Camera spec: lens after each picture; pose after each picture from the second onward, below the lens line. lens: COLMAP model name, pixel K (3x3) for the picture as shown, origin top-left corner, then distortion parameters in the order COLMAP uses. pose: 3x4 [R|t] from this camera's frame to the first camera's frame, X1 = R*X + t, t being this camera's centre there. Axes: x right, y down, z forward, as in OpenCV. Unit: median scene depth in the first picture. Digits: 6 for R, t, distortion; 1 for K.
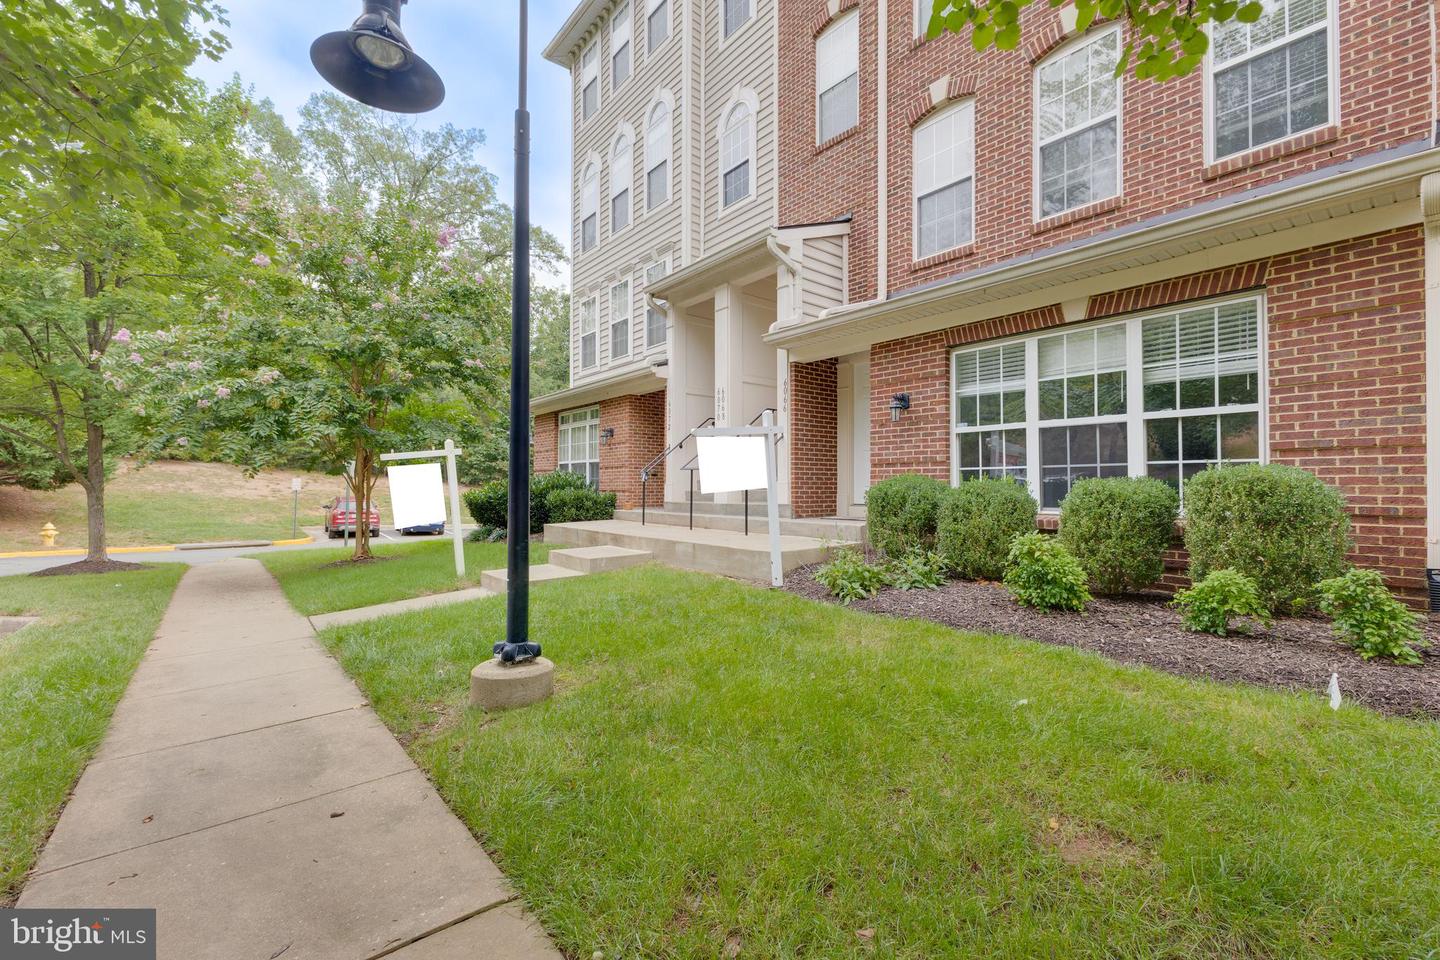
lens RADIAL K [[629.4, 0, 719.8], [0, 629.4, 476.7], [0, 0, 1]] dist [0.011174, -0.000958]
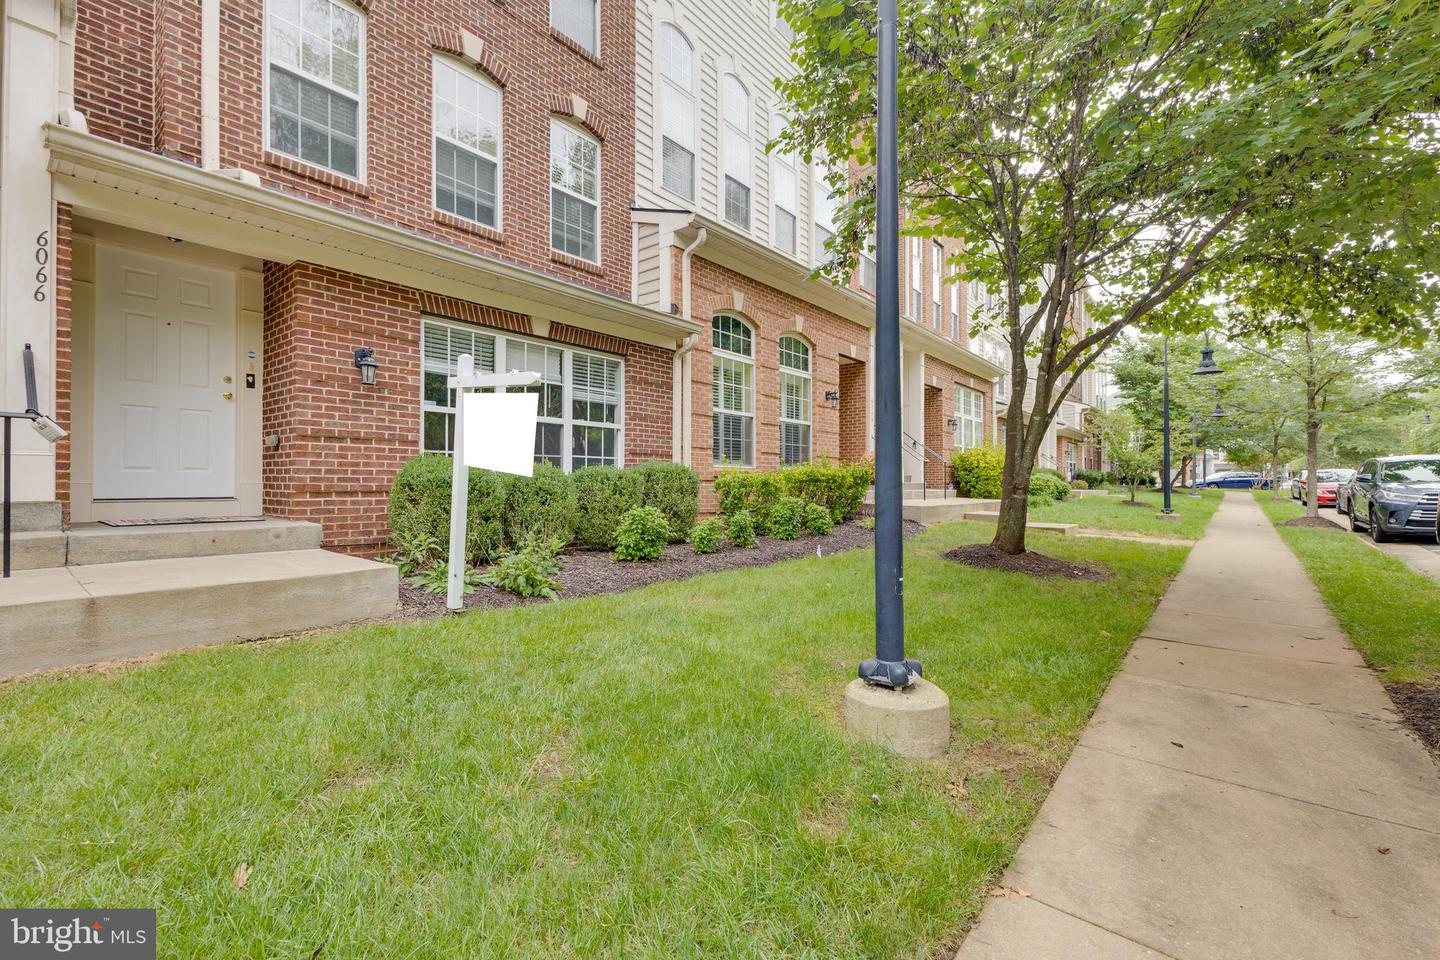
lens RADIAL K [[629.4, 0, 719.8], [0, 629.4, 476.7], [0, 0, 1]] dist [0.011174, -0.000958]
pose [[-0.217379, 0.009002, 0.976046, -0.737112], [-0.017878, 0.999753, -0.013202, 0.035855], [-0.975924, -0.020319, -0.217164, 0.983485]]
